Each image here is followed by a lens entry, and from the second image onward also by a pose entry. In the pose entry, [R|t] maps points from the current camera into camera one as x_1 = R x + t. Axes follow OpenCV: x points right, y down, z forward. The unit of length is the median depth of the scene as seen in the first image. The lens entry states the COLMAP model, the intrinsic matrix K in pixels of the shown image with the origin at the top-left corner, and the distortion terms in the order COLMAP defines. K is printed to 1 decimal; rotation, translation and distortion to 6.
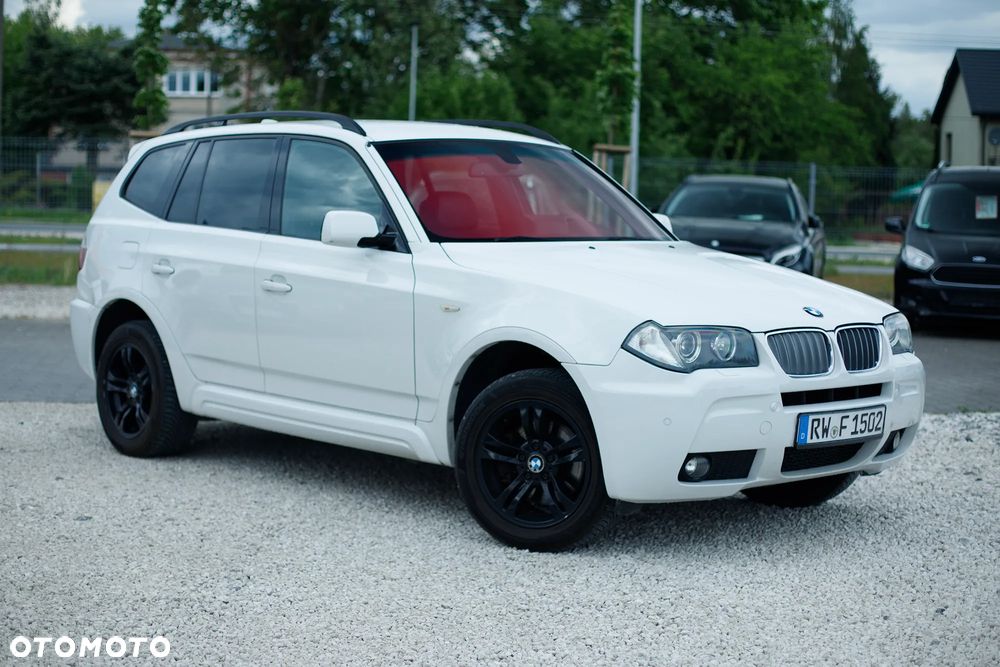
lens RADIAL K [[1738.1, 0, 500.0], [0, 1738.1, 333.5], [0, 0, 1]] dist [-0.057727, -0.070578]
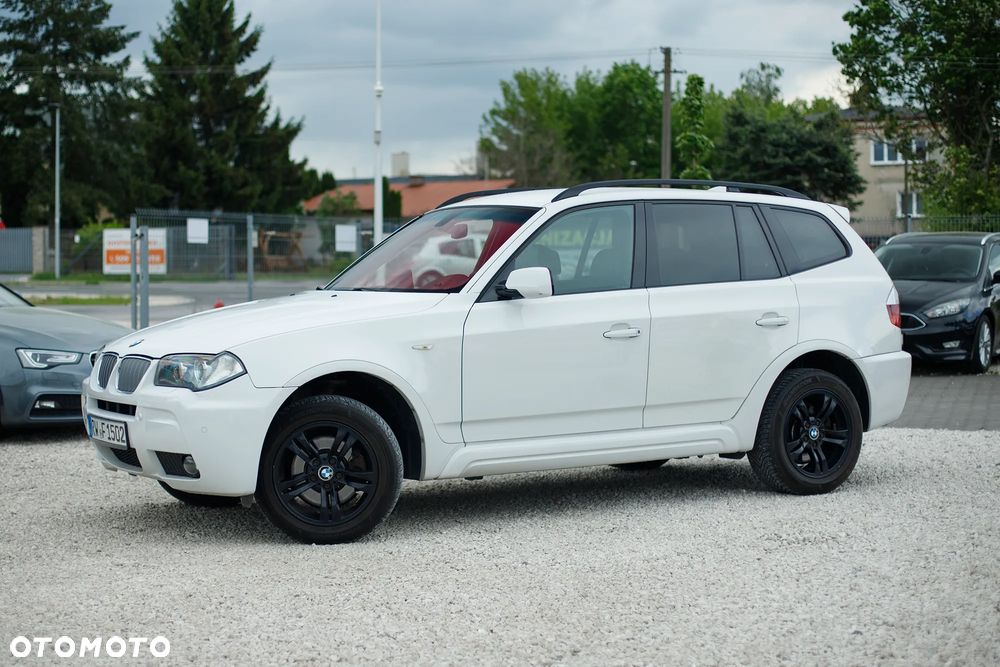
lens RADIAL K [[1818.0, 0, 500.0], [0, 1818.0, 333.5], [0, 0, 1]] dist [-0.158386, -0.124786]
pose [[0.907166, -0.014317, -0.420530, 0.404991], [-0.003527, 0.999127, -0.041624, 0.031926], [0.420759, 0.039243, 0.906323, -0.234549]]
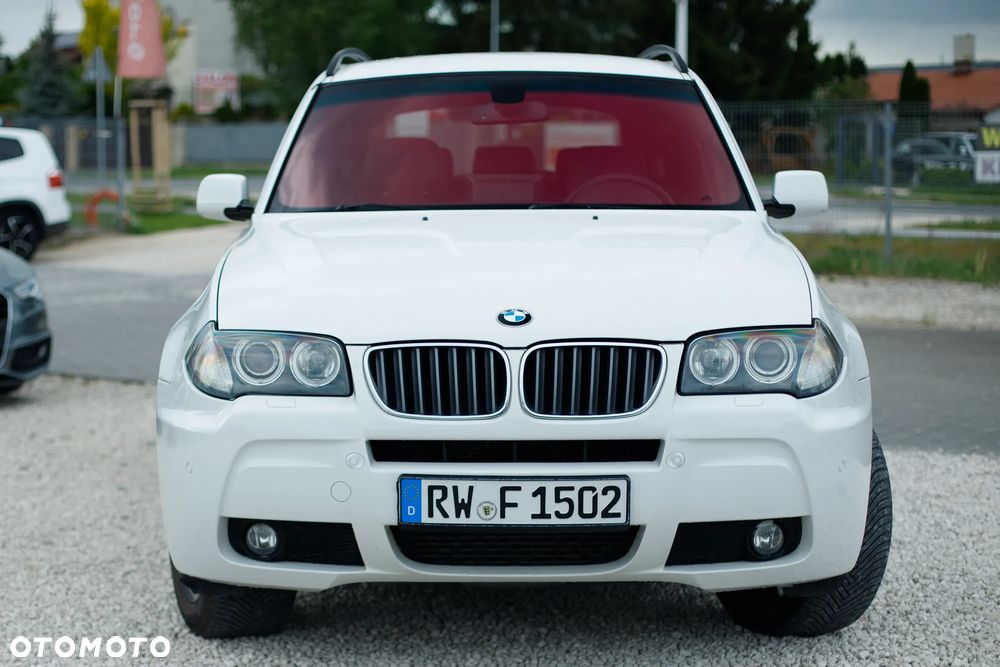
lens RADIAL K [[1910.3, 0, 500.0], [0, 1910.3, 333.5], [0, 0, 1]] dist [-0.064502, -0.179913]
pose [[0.723462, 0.037574, -0.689341, 0.475209], [-0.035798, 0.999216, 0.016895, -0.013284], [0.689436, 0.012454, 0.724240, 0.359116]]
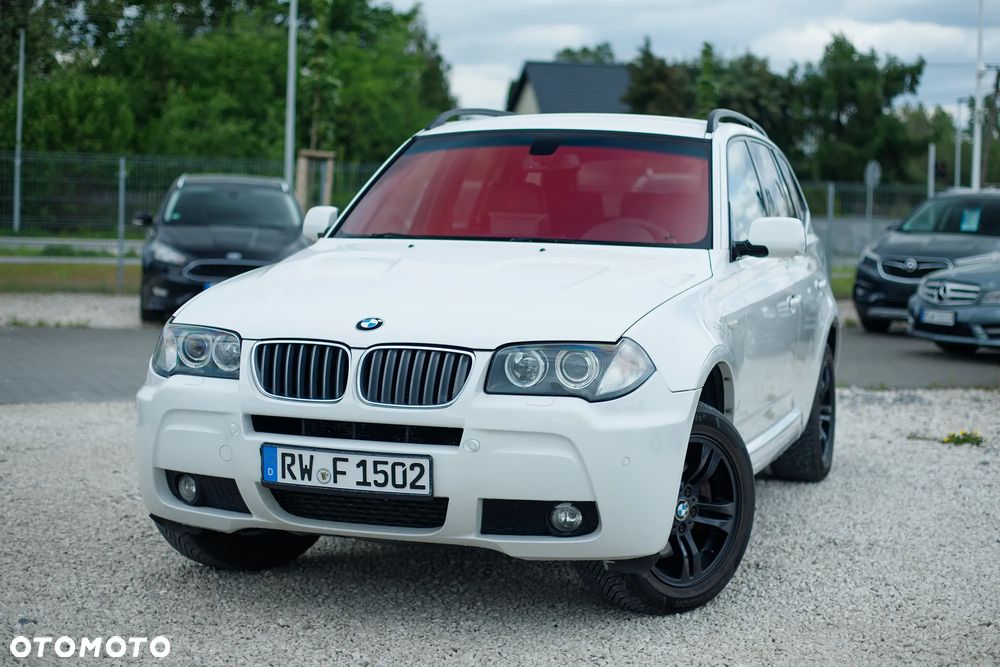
lens RADIAL K [[1627.4, 0, 500.0], [0, 1627.4, 333.5], [0, 0, 1]] dist [-0.067135, -0.032597]
pose [[0.494415, 0.057183, -0.867343, 0.615019], [-0.079930, 0.996597, 0.020142, -0.020151], [0.865543, 0.059368, 0.497304, 0.498545]]
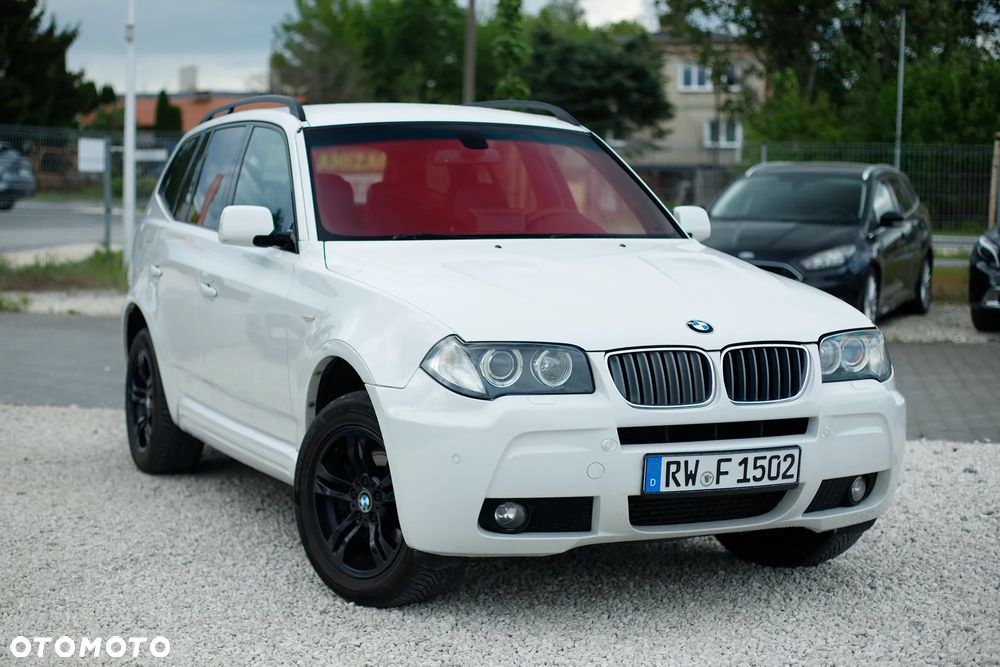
lens RADIAL K [[1818.0, 0, 500.0], [0, 1818.0, 333.5], [0, 0, 1]] dist [-0.158386, -0.124786]
pose [[0.948900, 0.014916, -0.315224, 0.258514], [-0.015800, 0.999875, -0.000248, -0.005587], [0.315181, 0.005216, 0.949017, 0.130546]]
